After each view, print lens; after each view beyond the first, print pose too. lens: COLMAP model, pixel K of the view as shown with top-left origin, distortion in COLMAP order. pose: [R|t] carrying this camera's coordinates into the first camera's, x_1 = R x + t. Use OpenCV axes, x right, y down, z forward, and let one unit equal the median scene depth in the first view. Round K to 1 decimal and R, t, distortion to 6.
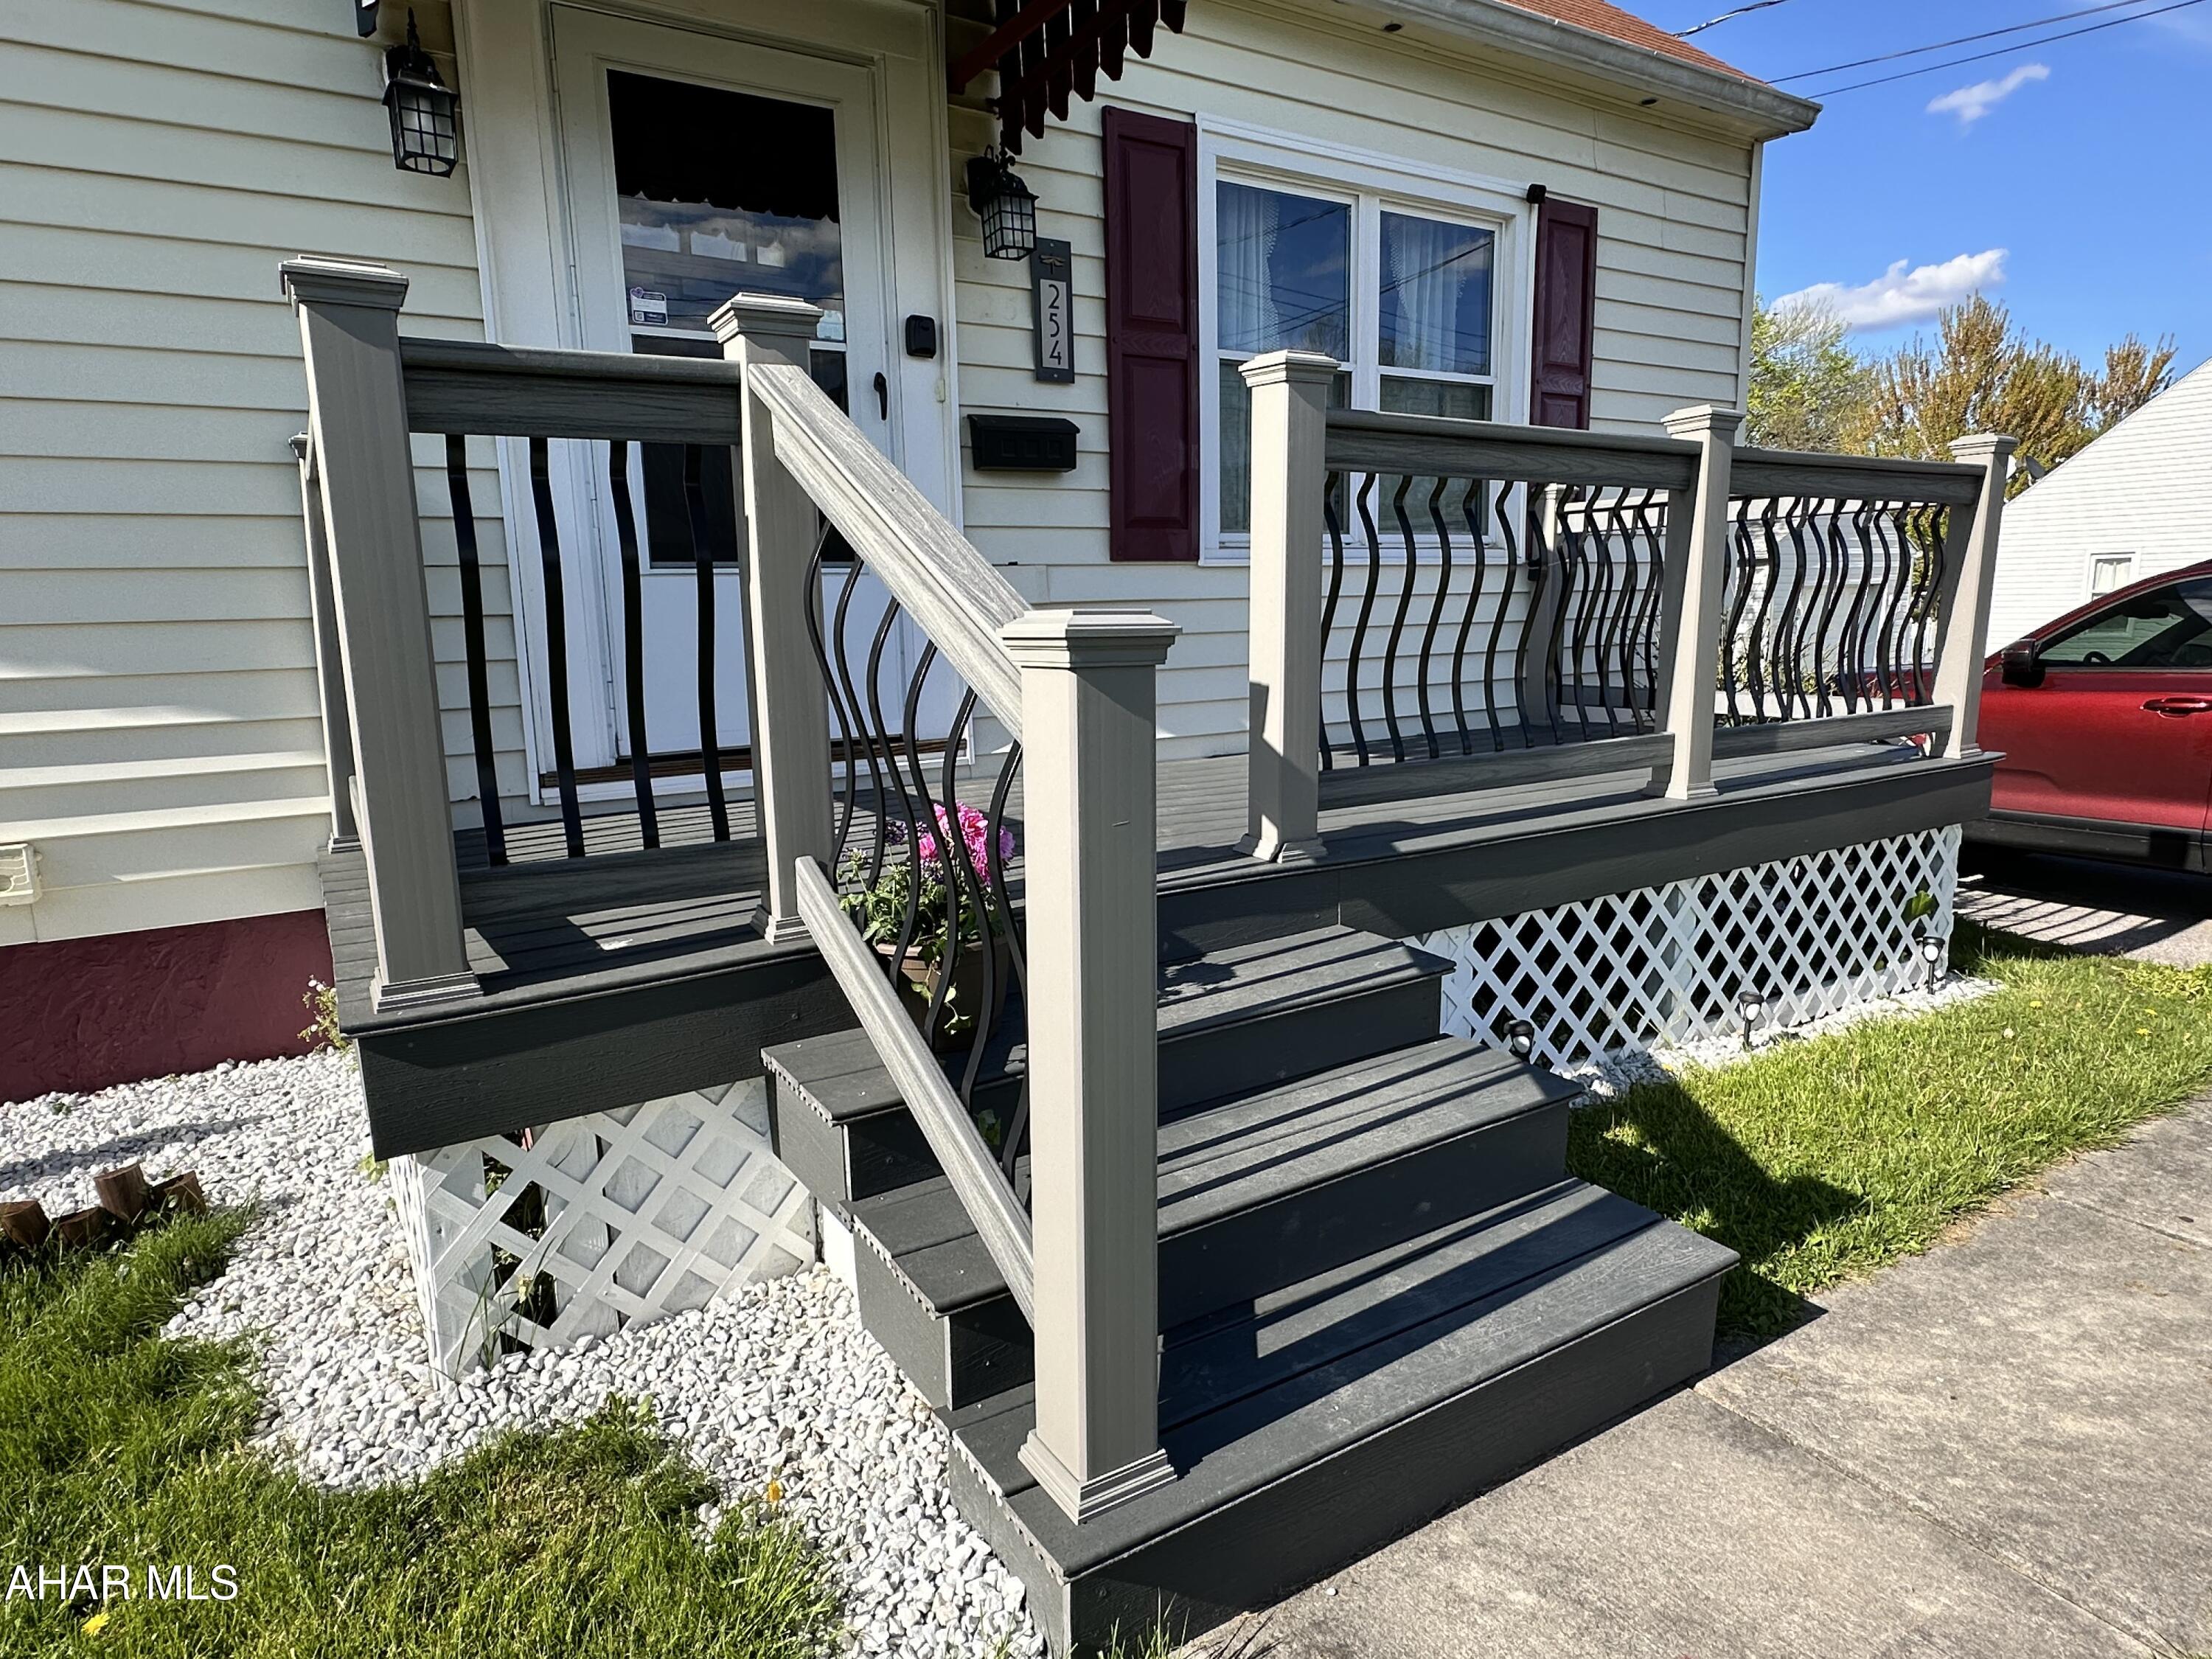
lens RADIAL K [[1273.7, 0, 1107.8], [0, 1273.7, 836.3], [0, 0, 1]] dist [-0.001744, 0.001553]
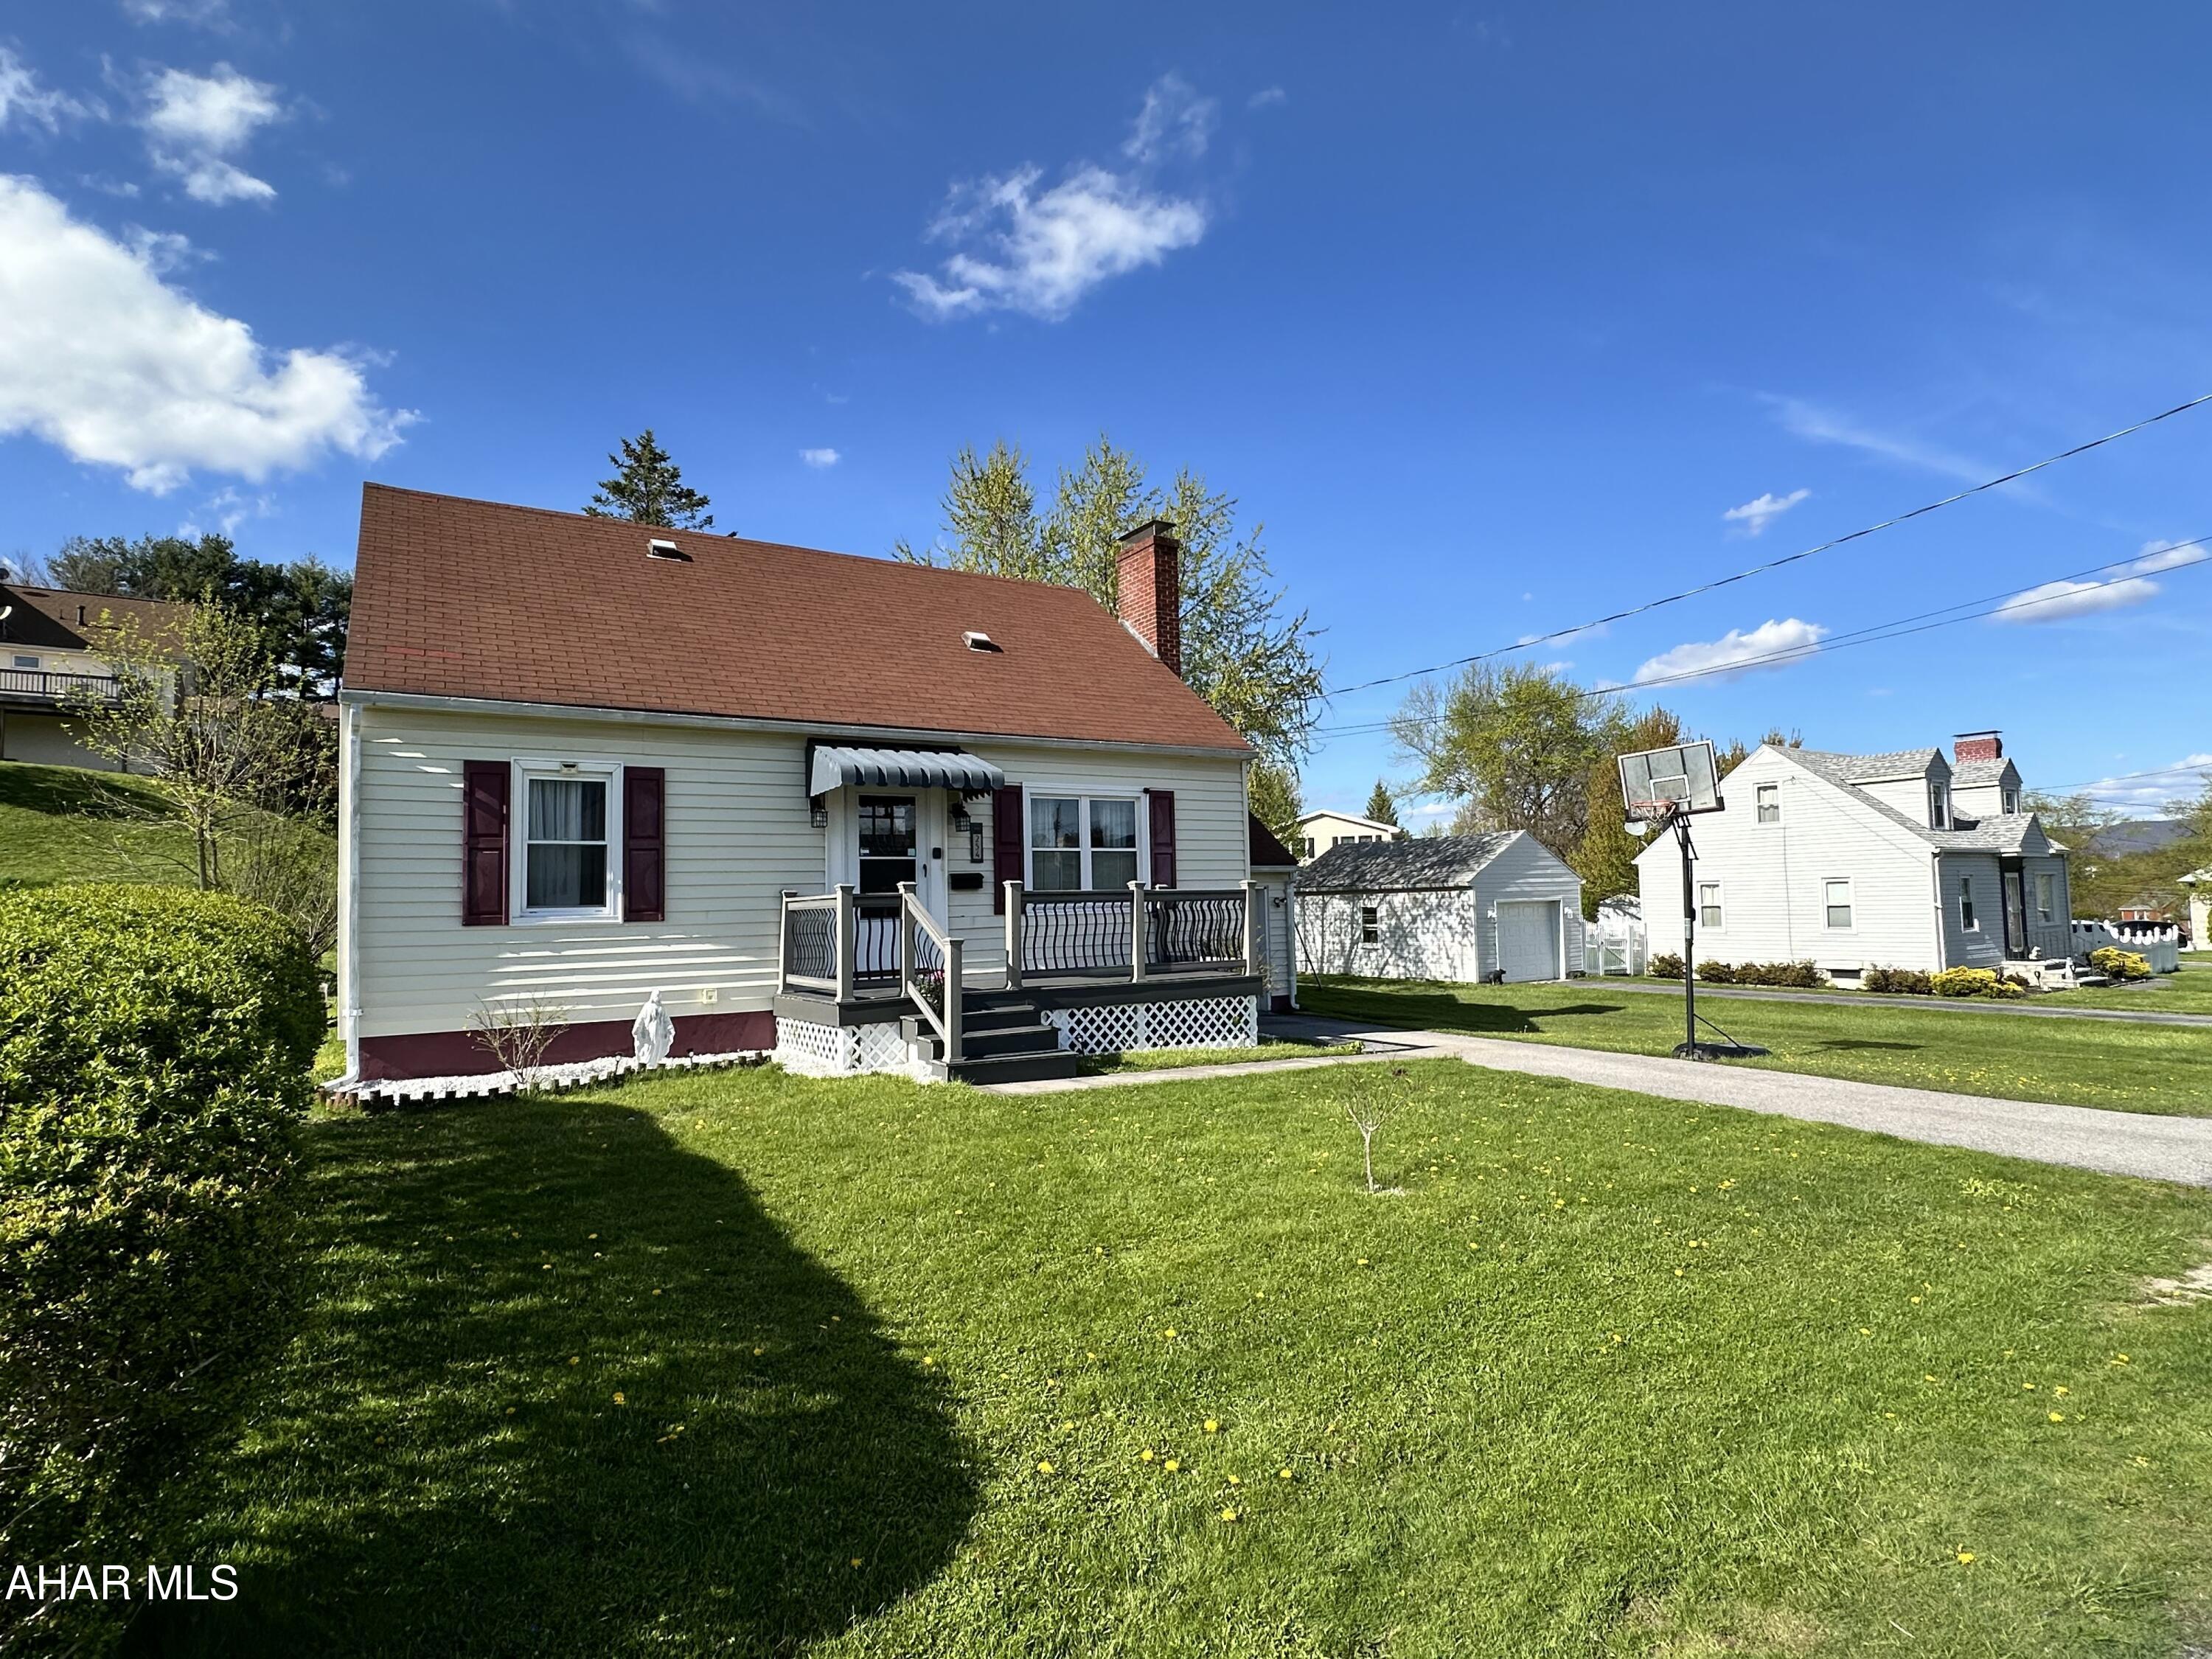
lens RADIAL K [[1149.8, 0, 1106.0], [0, 1149.8, 829.5], [0, 0, 1]] dist [0.000291, -0.000001]
pose [[0.999995, -0.000325, -0.003129, 0.359585], [-0.000440, 0.970439, -0.241347, 0.335970], [0.003115, 0.241347, 0.970434, -2.285460]]
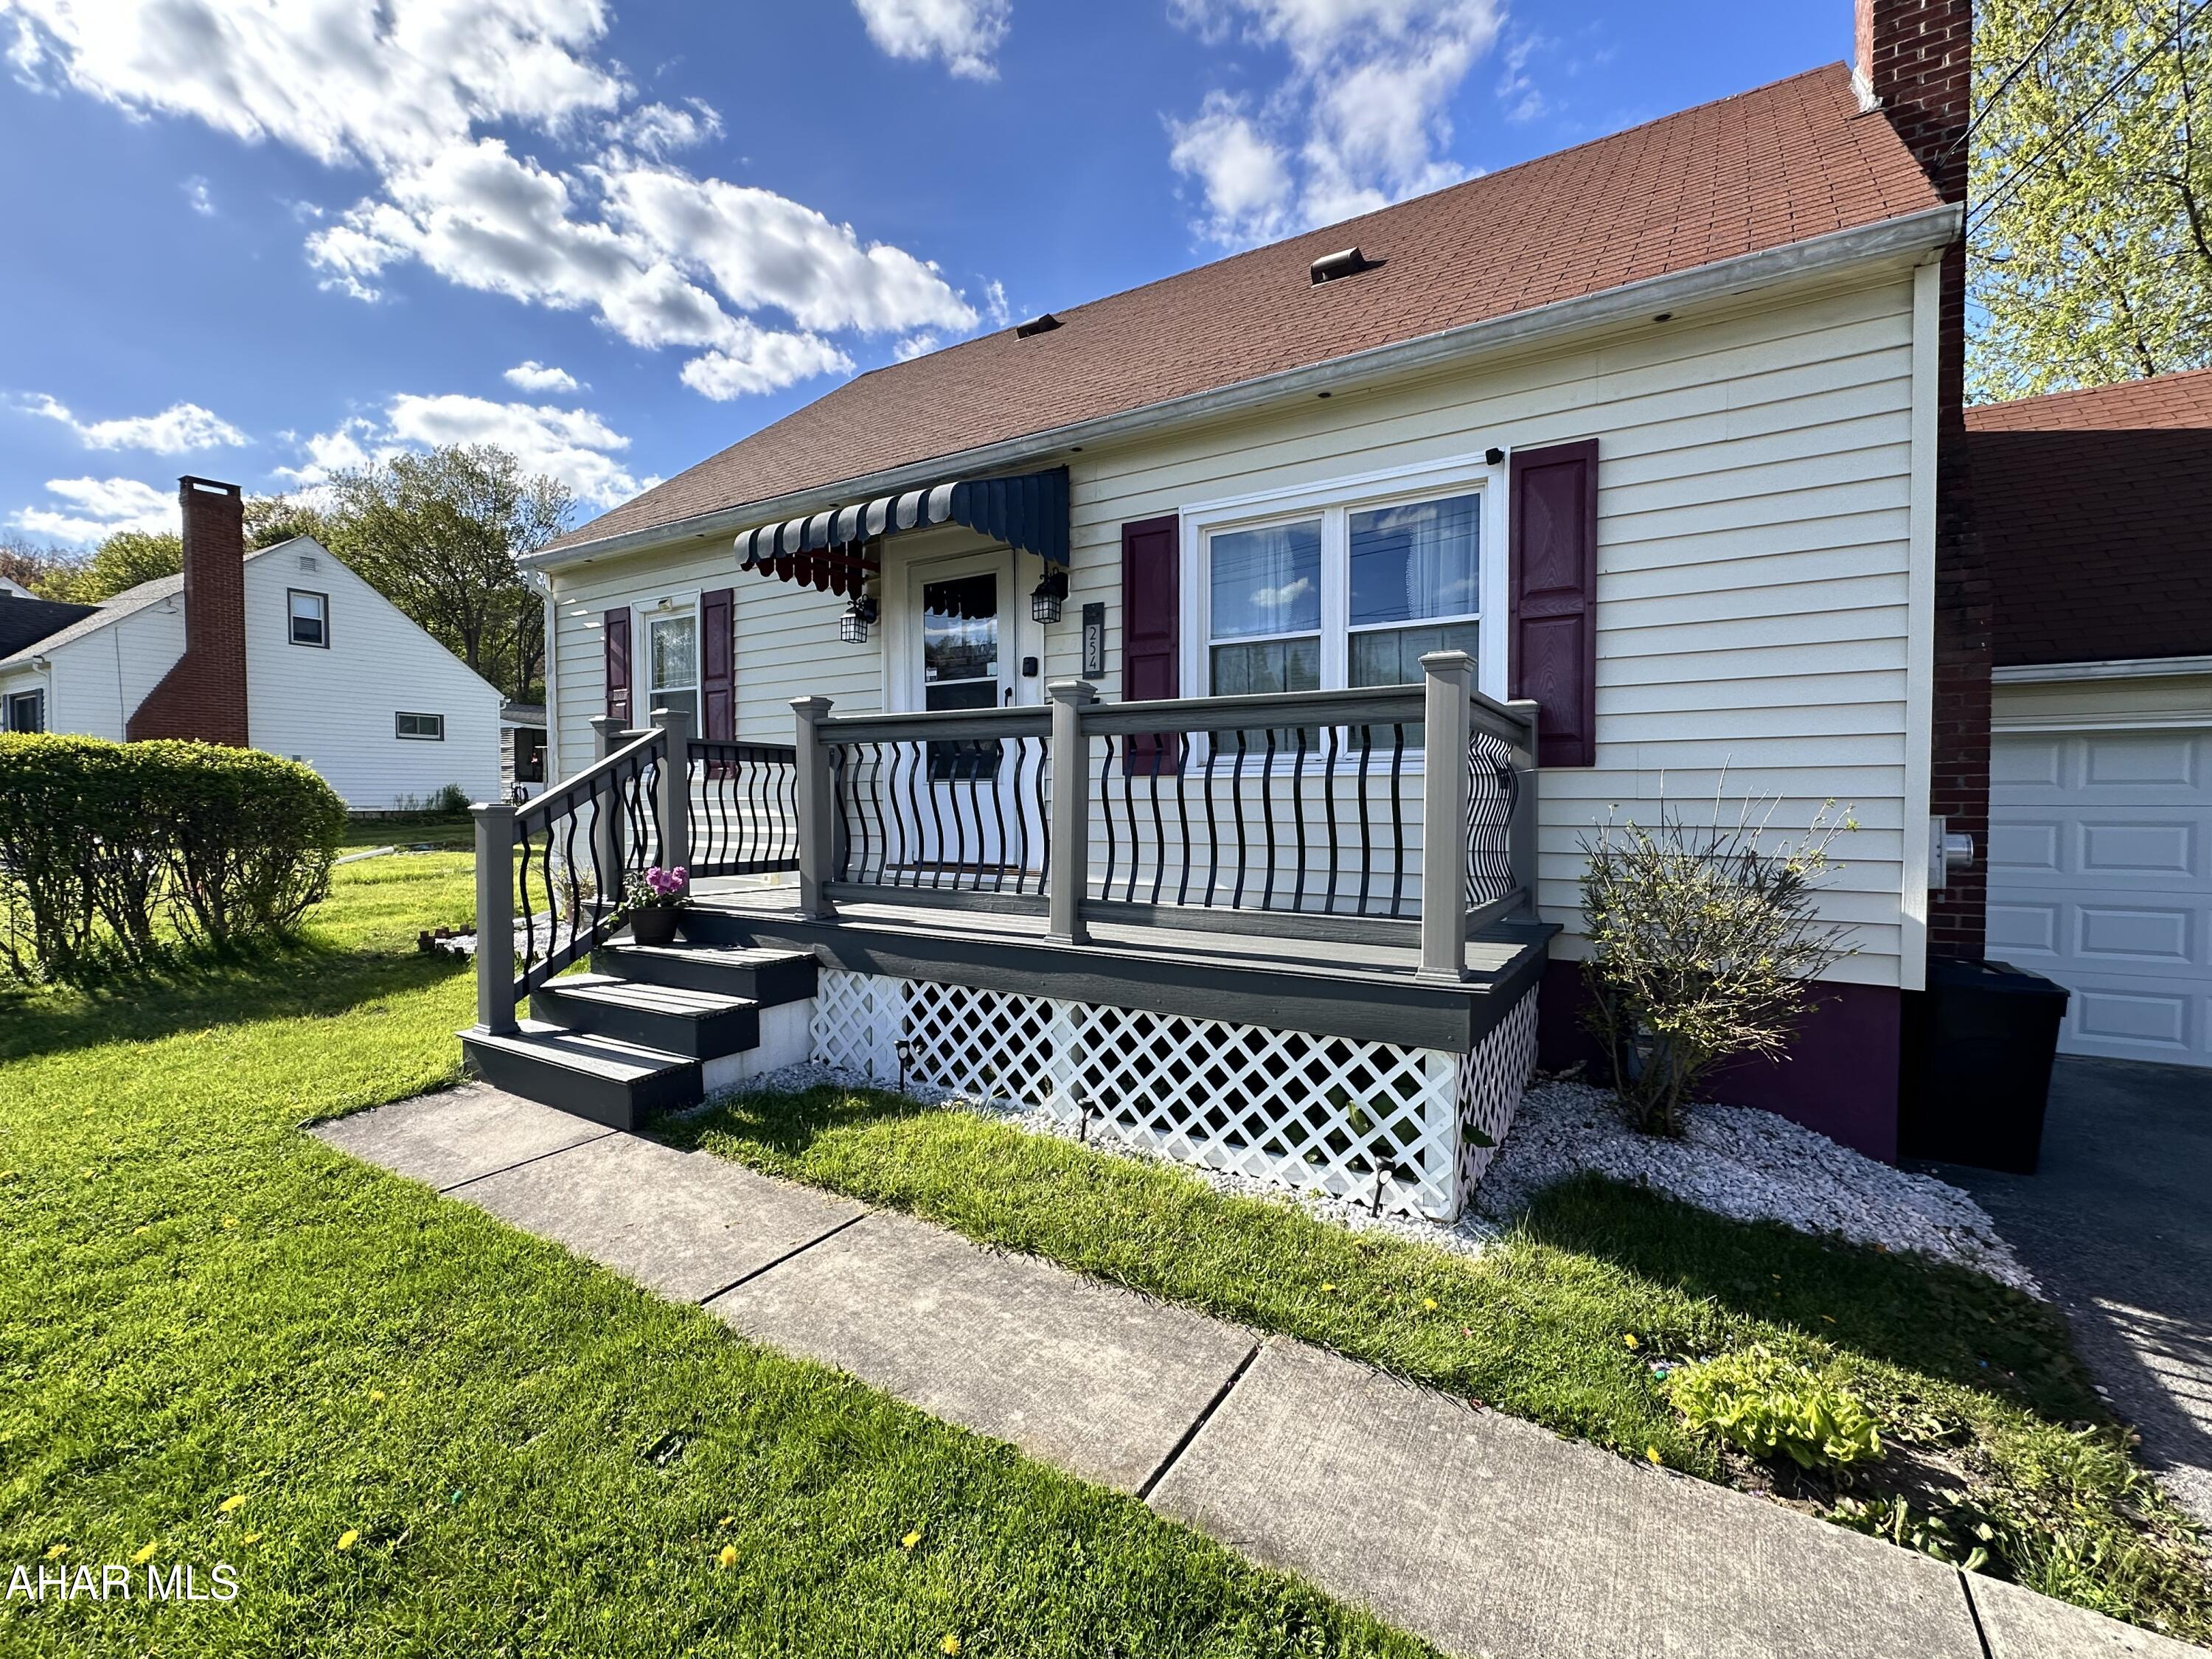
lens RADIAL K [[983.0, 0, 1106.0], [0, 983.0, 829.5], [0, 0, 1]] dist [-0.002568, -0.000183]
pose [[0.439812, 0.047905, -0.896811, 1.423887], [-0.170573, 0.984856, -0.031044, -0.126648], [0.881743, 0.166626, 0.441323, 0.517524]]
